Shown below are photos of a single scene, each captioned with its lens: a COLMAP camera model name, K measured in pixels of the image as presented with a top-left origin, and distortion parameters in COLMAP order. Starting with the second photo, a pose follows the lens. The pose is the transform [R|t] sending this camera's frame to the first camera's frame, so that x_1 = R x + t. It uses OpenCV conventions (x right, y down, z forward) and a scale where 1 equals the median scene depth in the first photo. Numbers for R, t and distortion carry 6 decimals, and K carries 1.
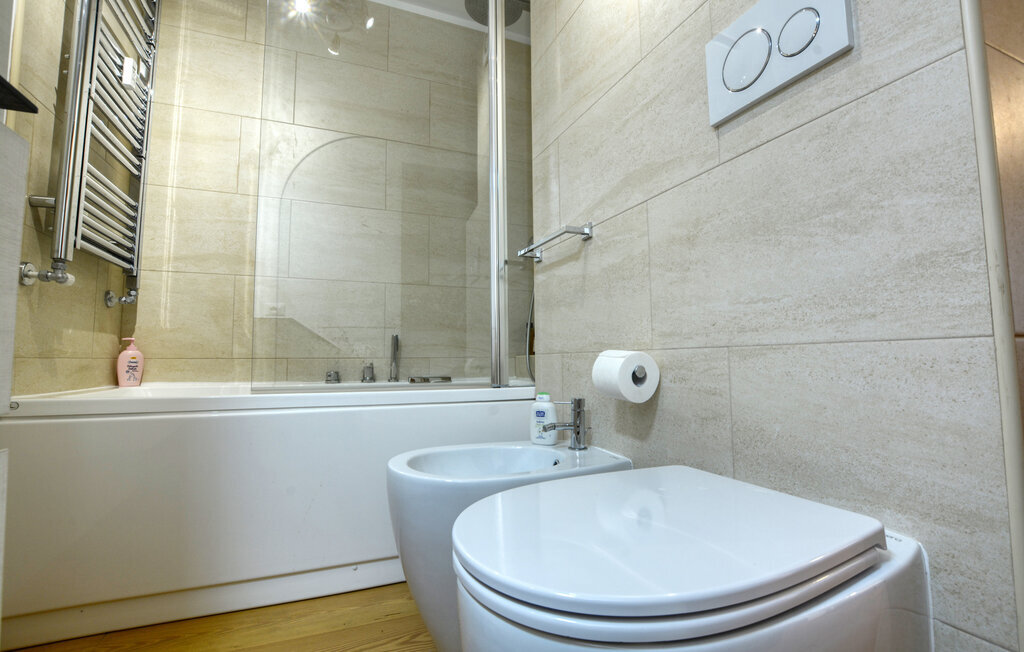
lens RADIAL K [[447.7, 0, 512.0], [0, 447.7, 326.0], [0, 0, 1]] dist [-0.033767, 0.000241]
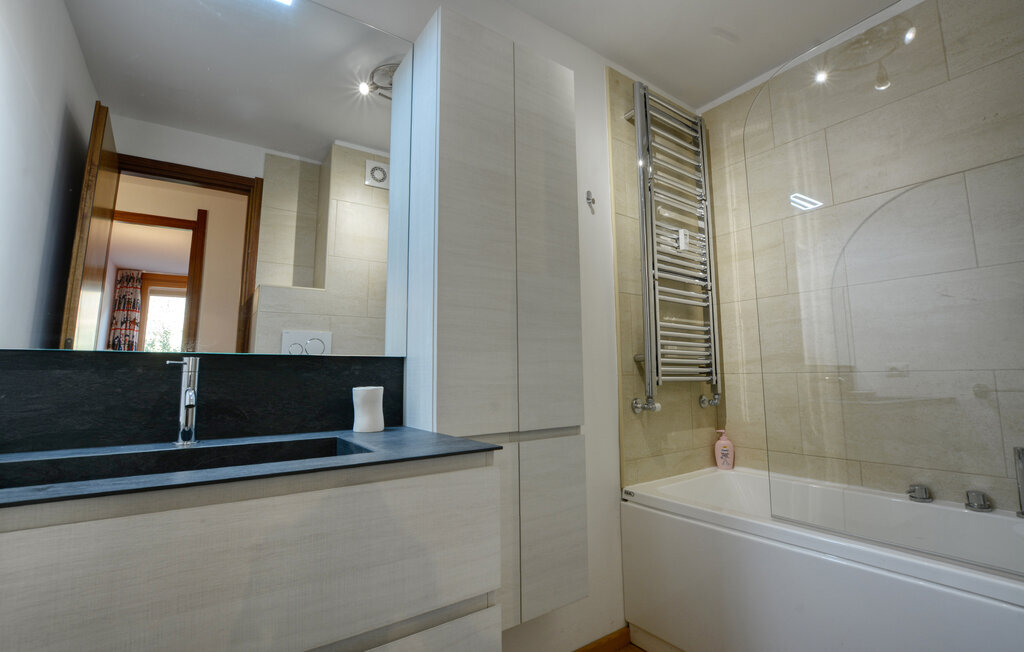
lens RADIAL K [[443.9, 0, 512.0], [0, 443.9, 326.0], [0, 0, 1]] dist [-0.002458, -0.000082]
pose [[0.220898, -0.113363, -0.968686, 0.271043], [0.088750, 0.991437, -0.095788, -0.191149], [0.971250, -0.064811, 0.229068, 0.107789]]
